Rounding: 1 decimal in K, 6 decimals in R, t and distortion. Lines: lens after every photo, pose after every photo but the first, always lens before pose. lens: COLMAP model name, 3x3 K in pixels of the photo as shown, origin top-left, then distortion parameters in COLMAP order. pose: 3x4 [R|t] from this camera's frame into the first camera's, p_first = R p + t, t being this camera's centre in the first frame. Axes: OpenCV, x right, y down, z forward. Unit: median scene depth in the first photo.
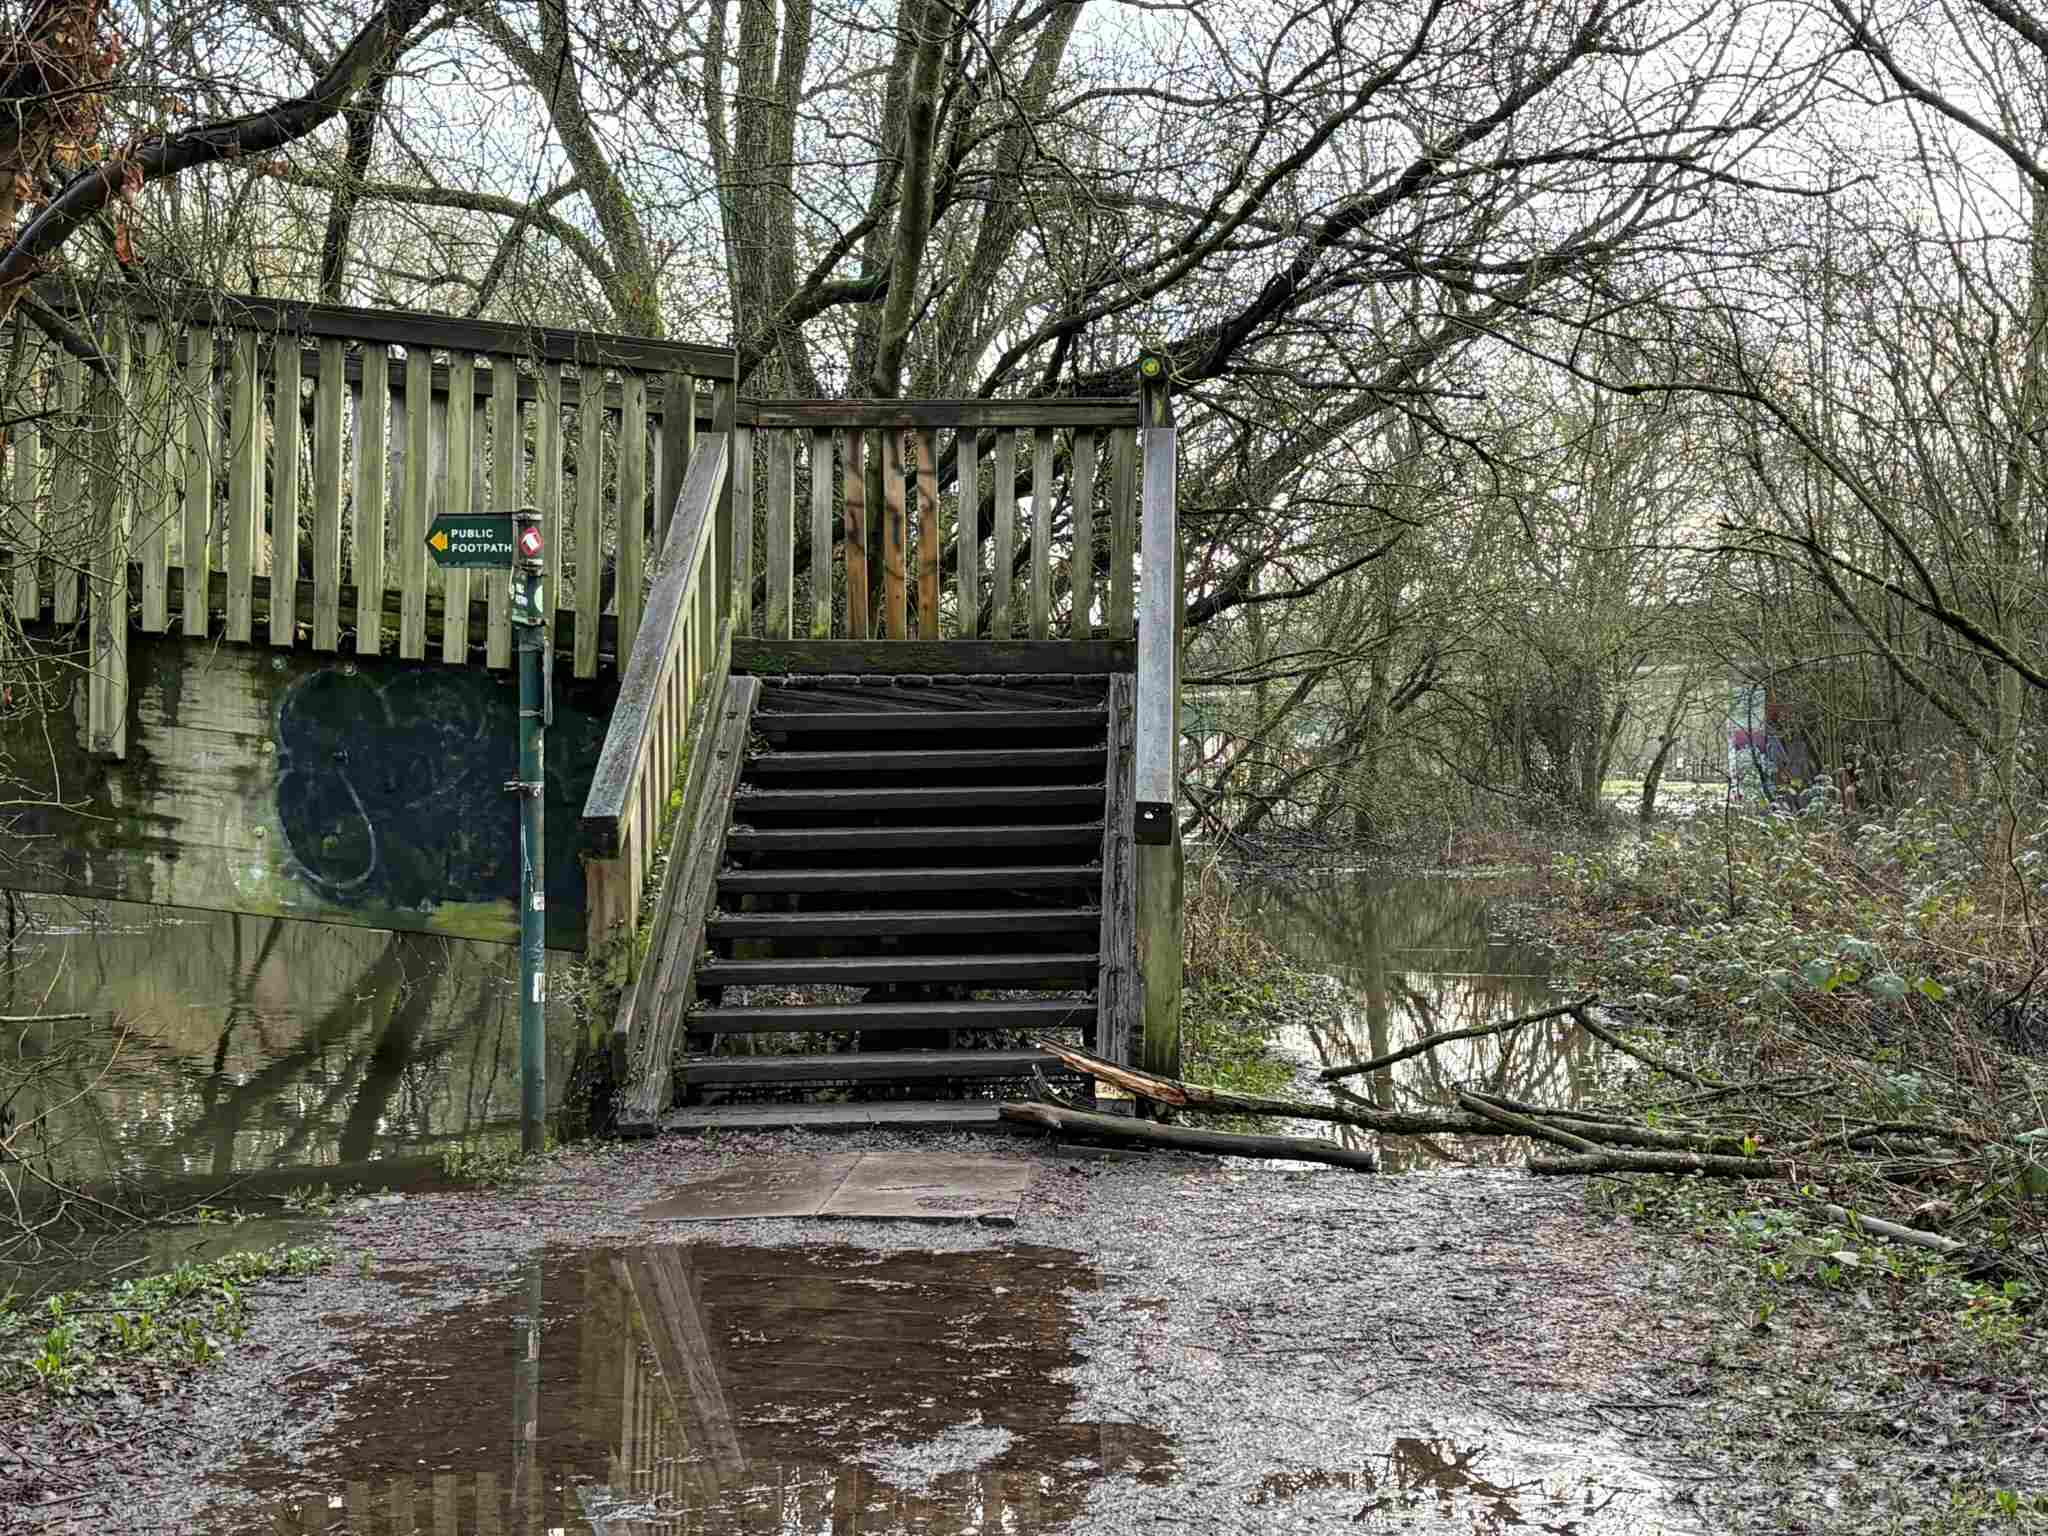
lens RADIAL K [[2924.4, 0, 1024.0], [0, 2924.4, 768.0], [0, 0, 1]] dist [0.314690, -1.868277]
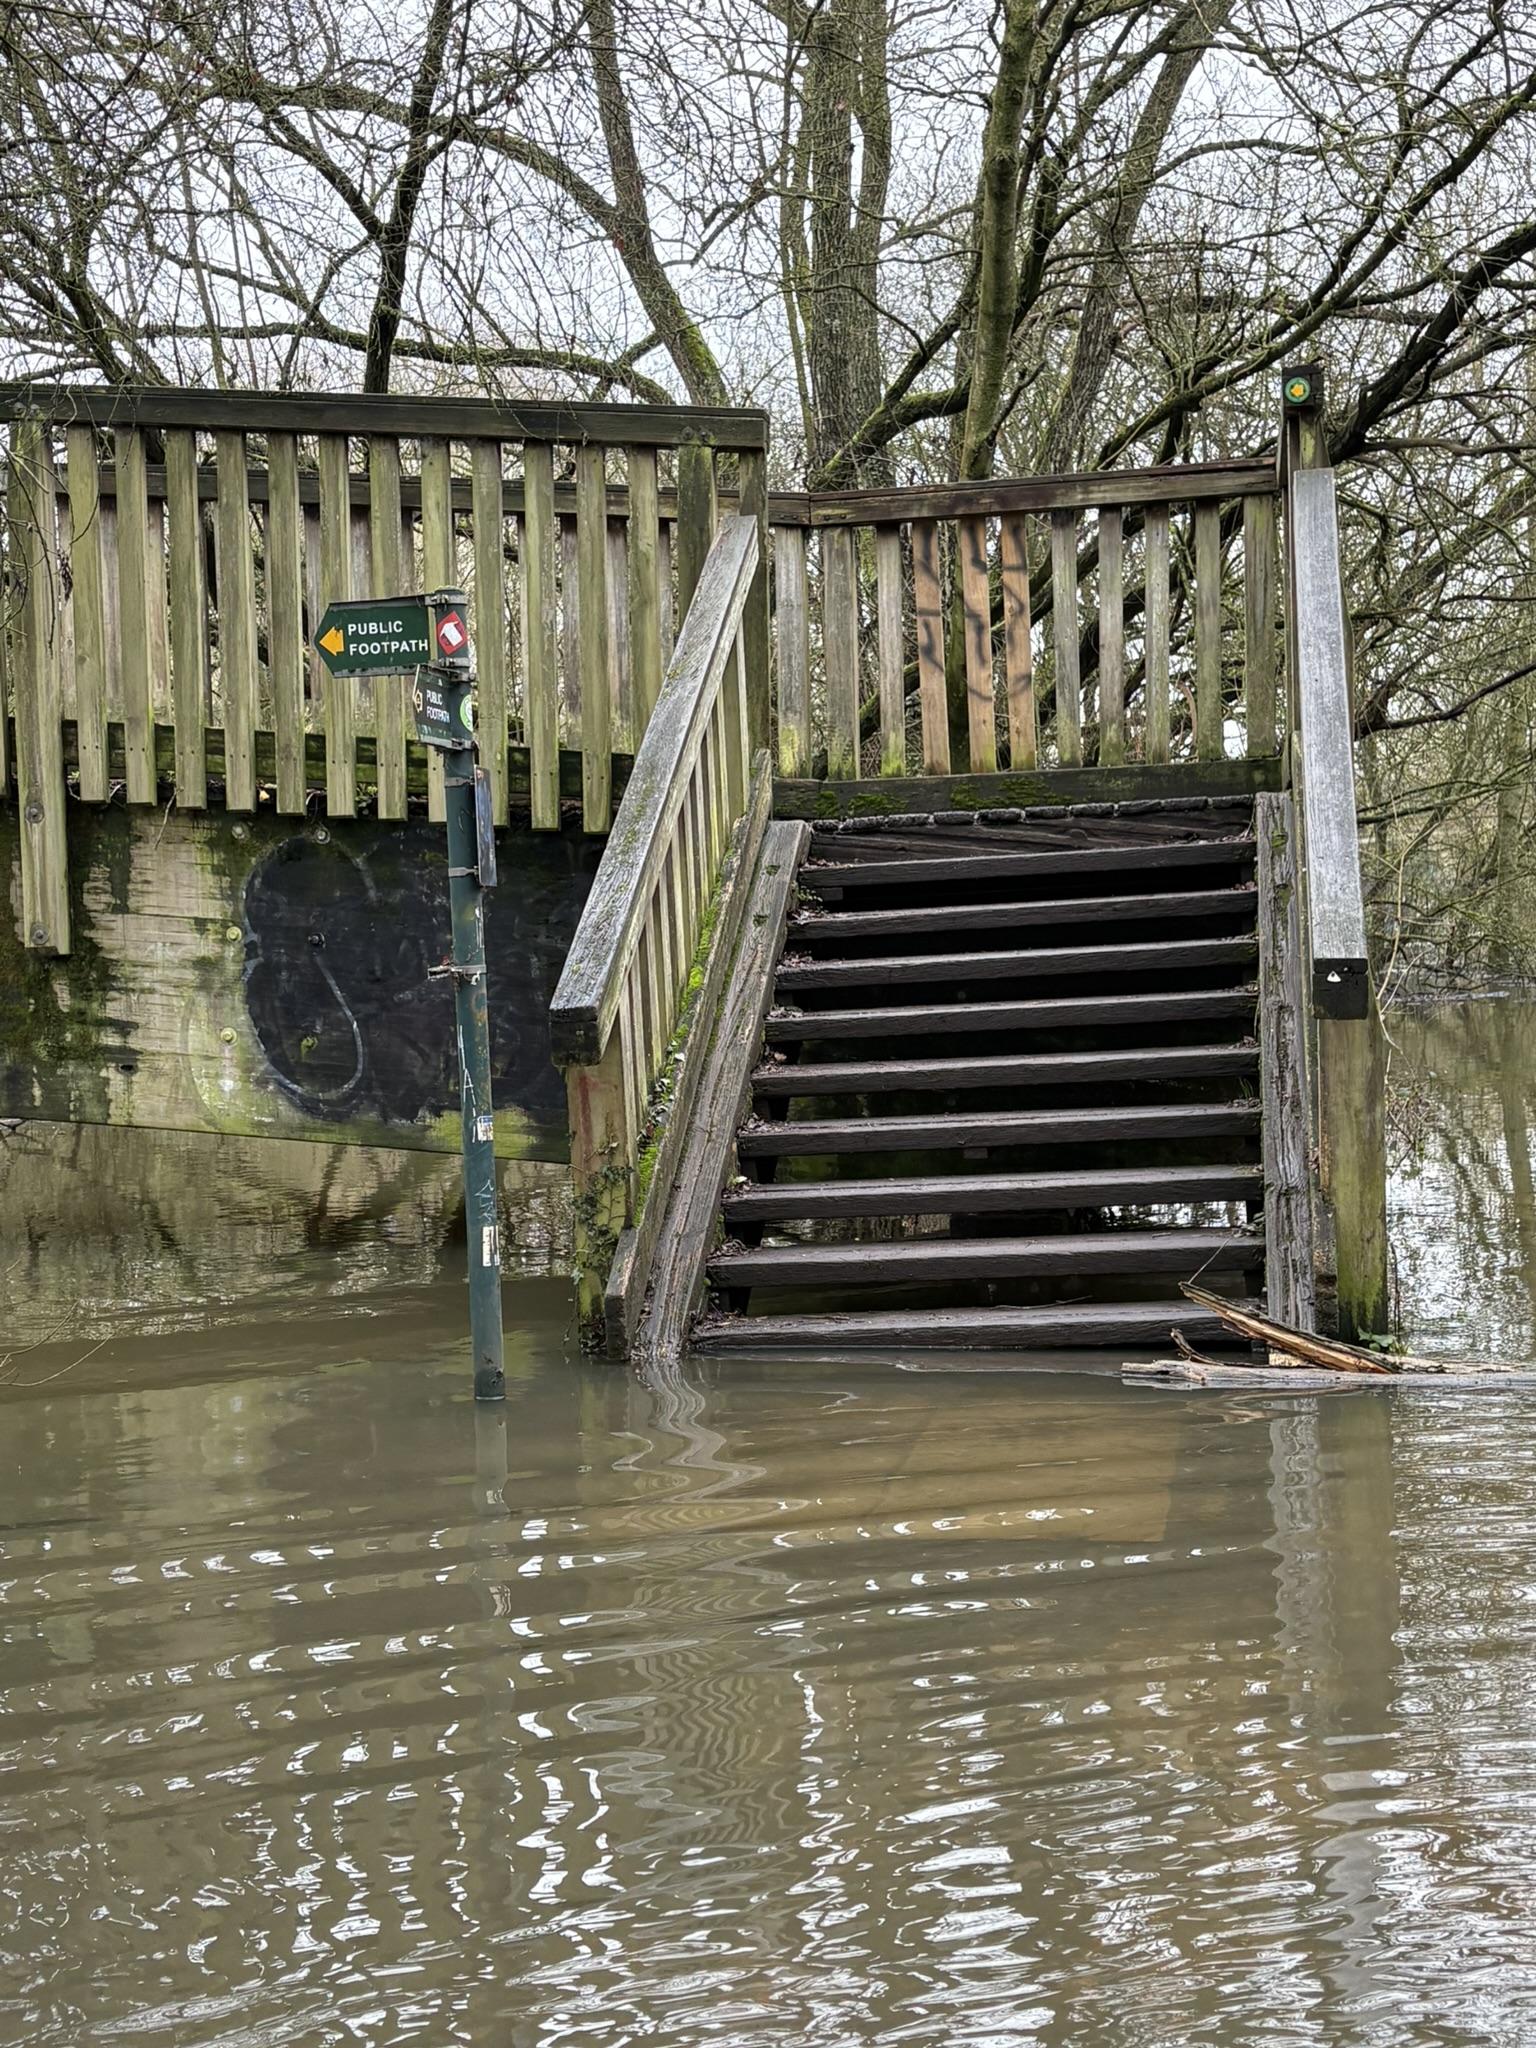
lens RADIAL K [[2713.6, 0, 738.9], [0, 2713.6, 1018.0], [0, 0, 1]] dist [0.241041, -1.518668]
pose [[0.988407, -0.037273, -0.147182, -0.001658], [0.041810, 0.998737, 0.027854, 0.001326], [0.145958, -0.033685, 0.988717, 0.259038]]
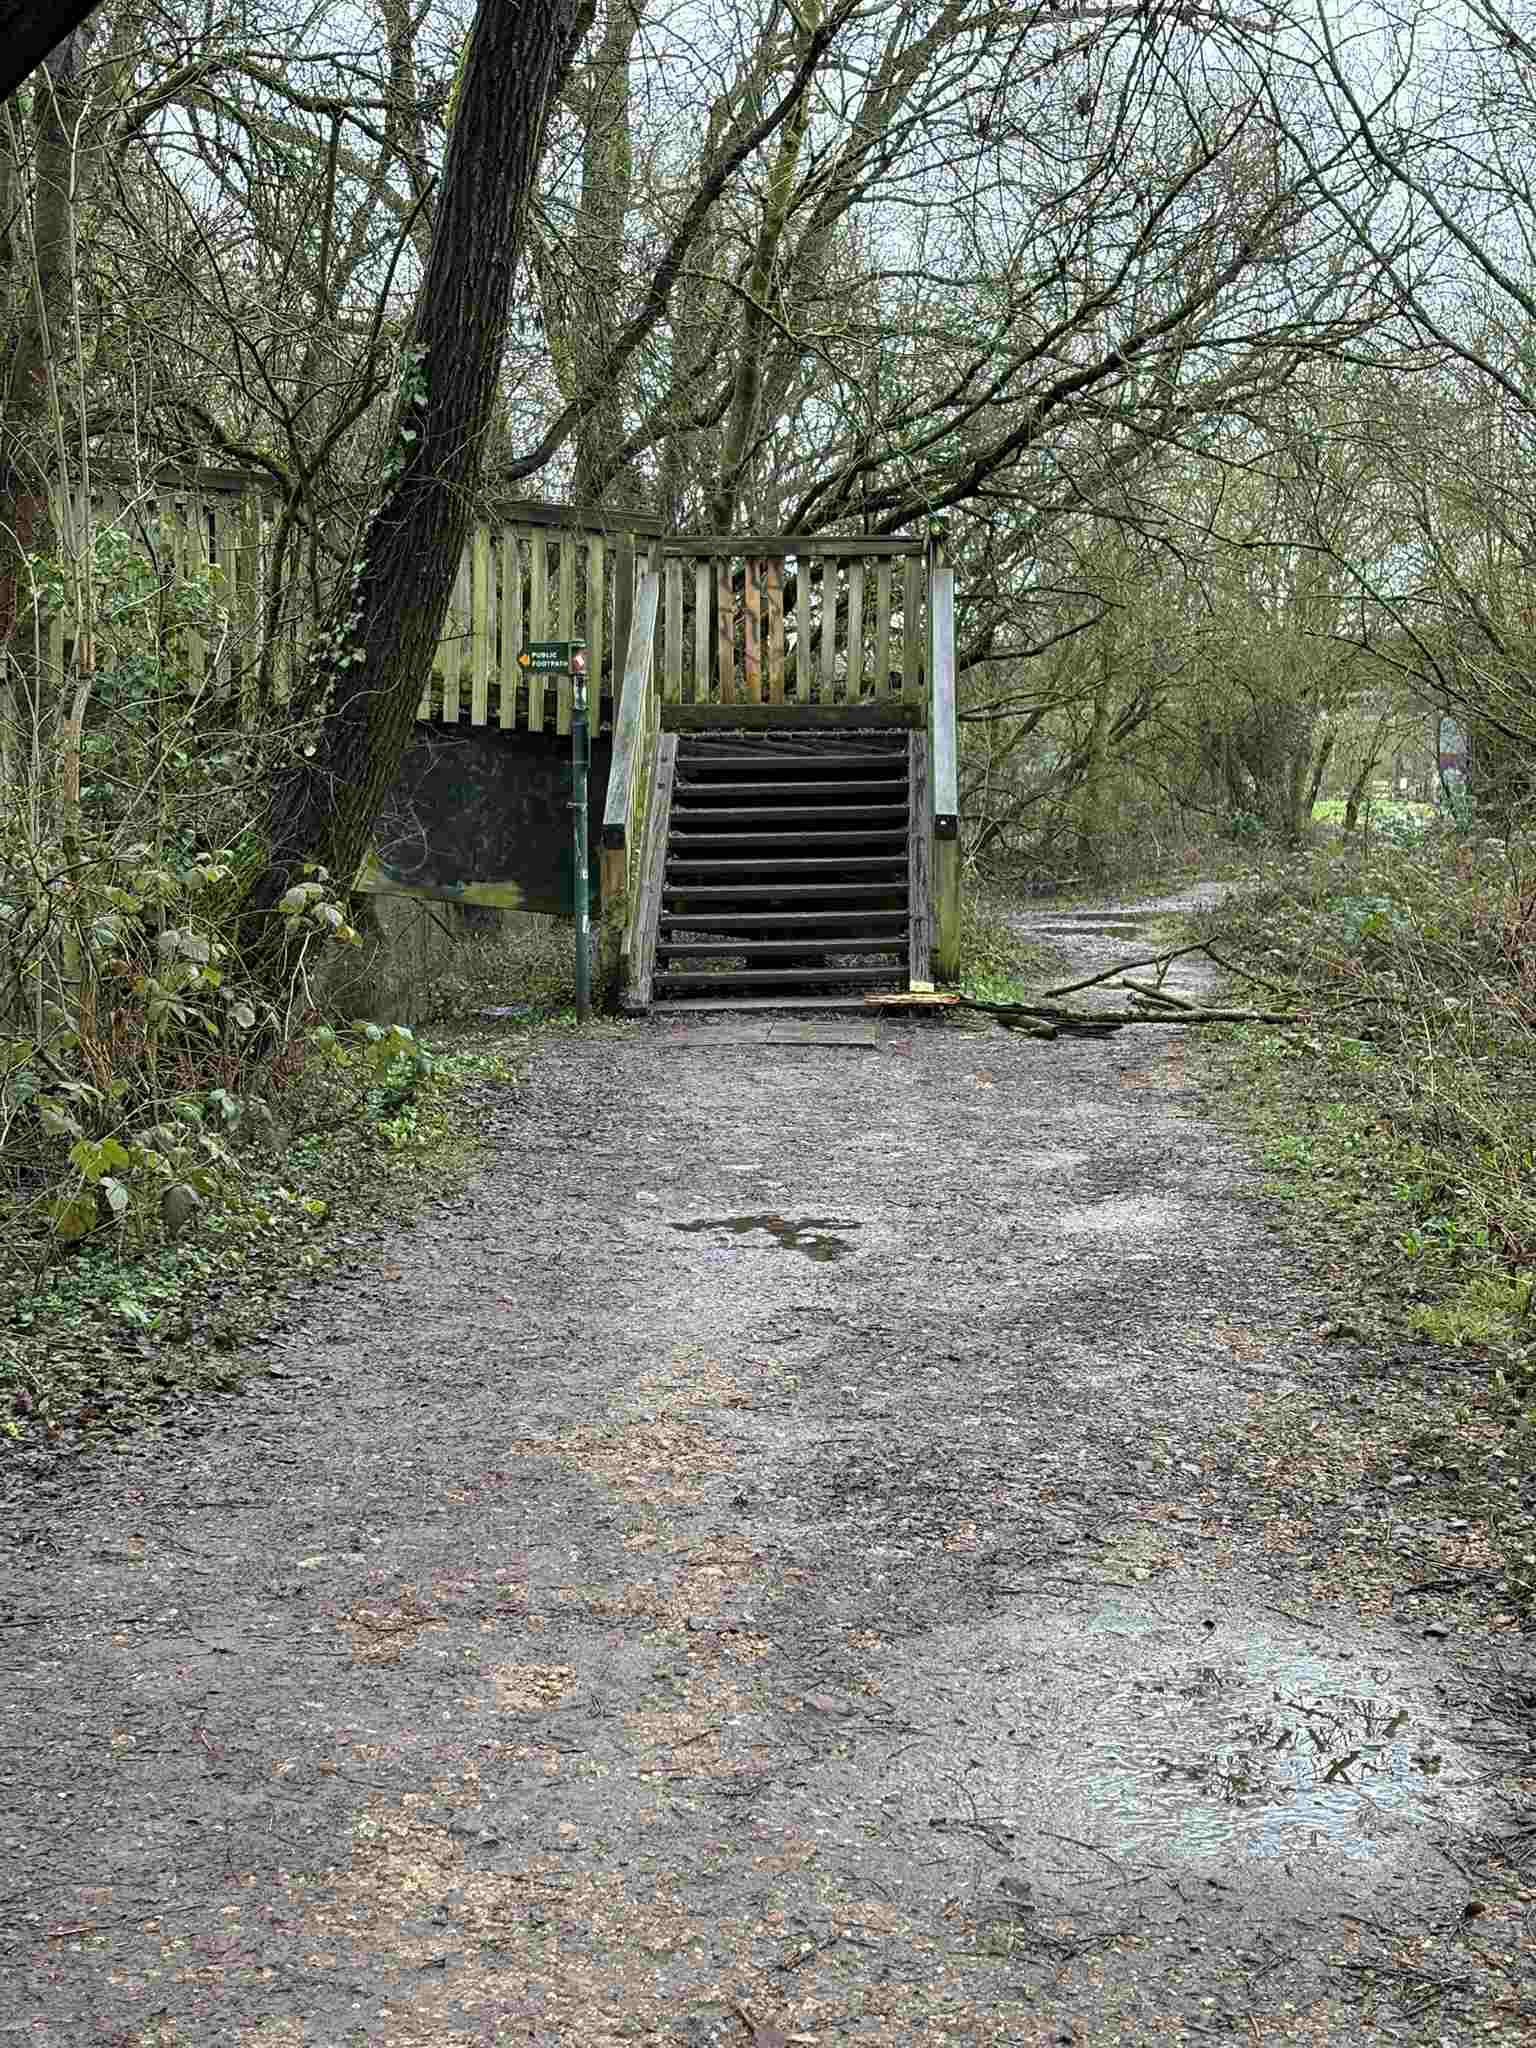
lens RADIAL K [[2924.4, 0, 768.0], [0, 2924.4, 1024.0], [0, 0, 1]] dist [0.314690, -1.868277]
pose [[0.999980, -0.003351, 0.005383, -0.051966], [0.002915, 0.996864, 0.079082, -0.001351], [-0.005631, -0.079064, 0.996854, -0.525278]]
